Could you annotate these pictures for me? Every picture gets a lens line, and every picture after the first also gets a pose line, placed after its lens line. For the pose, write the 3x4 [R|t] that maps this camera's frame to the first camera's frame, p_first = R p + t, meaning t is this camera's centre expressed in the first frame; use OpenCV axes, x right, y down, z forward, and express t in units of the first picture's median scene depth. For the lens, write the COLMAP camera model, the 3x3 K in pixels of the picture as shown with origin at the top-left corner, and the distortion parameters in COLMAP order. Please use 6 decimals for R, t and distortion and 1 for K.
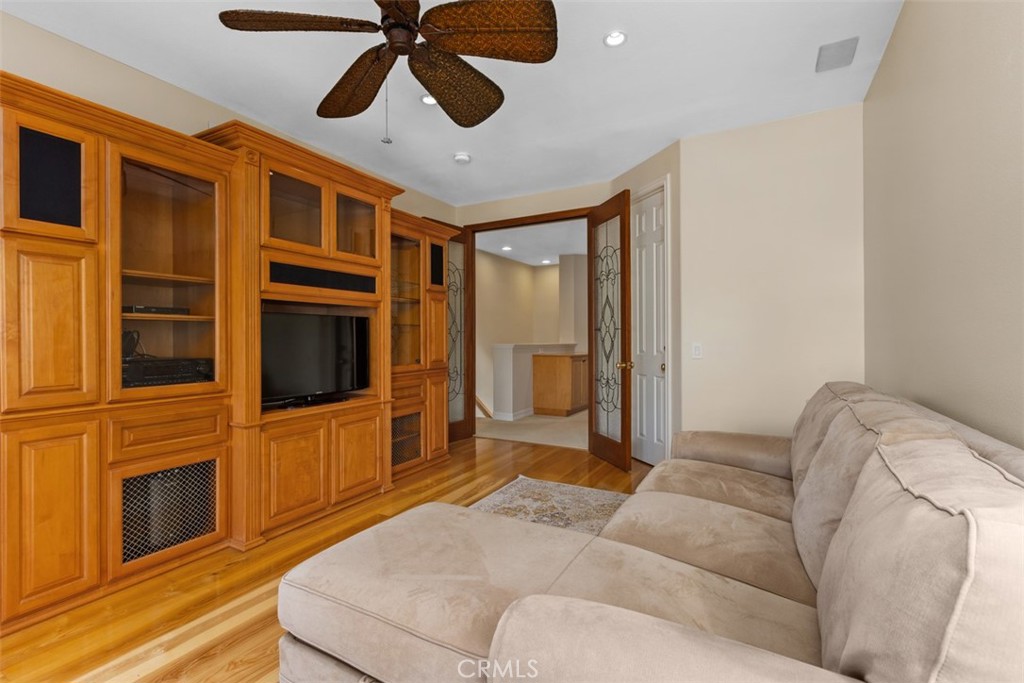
lens RADIAL K [[462.0, 0, 510.2], [0, 462.0, 339.1], [0, 0, 1]] dist [0.003970, -0.003240]
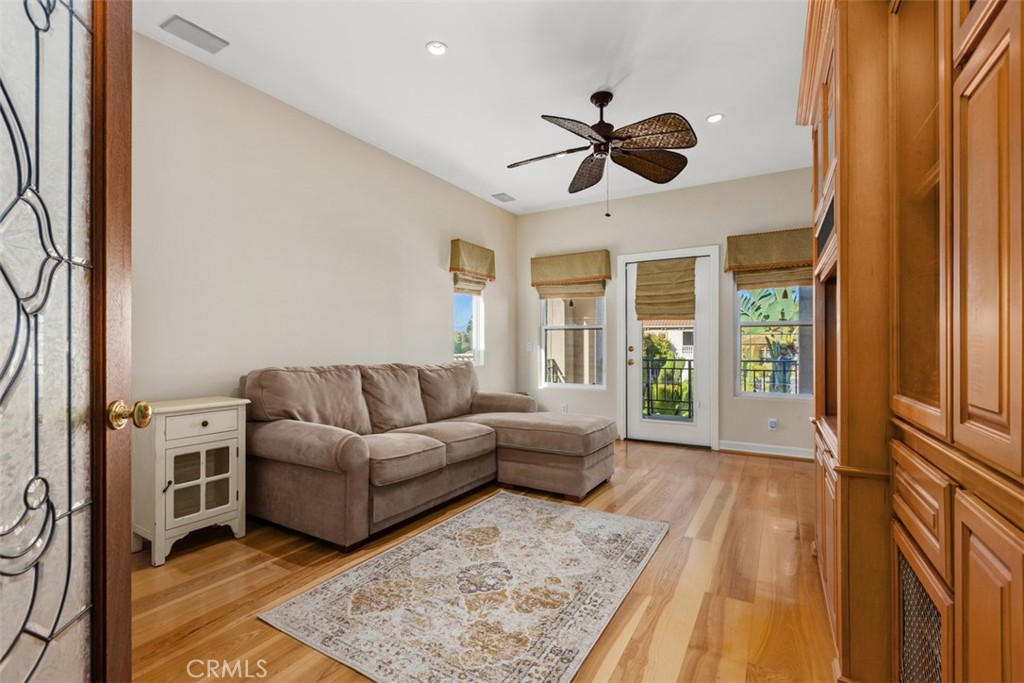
lens RADIAL K [[462.0, 0, 511.2], [0, 462.0, 343.3], [0, 0, 1]] dist [0.003970, -0.003240]
pose [[-0.999637, 0.002862, 0.026789, 0.024315], [0.002797, 0.999993, -0.002460, 0.023484], [-0.026796, -0.002384, -0.999638, 1.607589]]
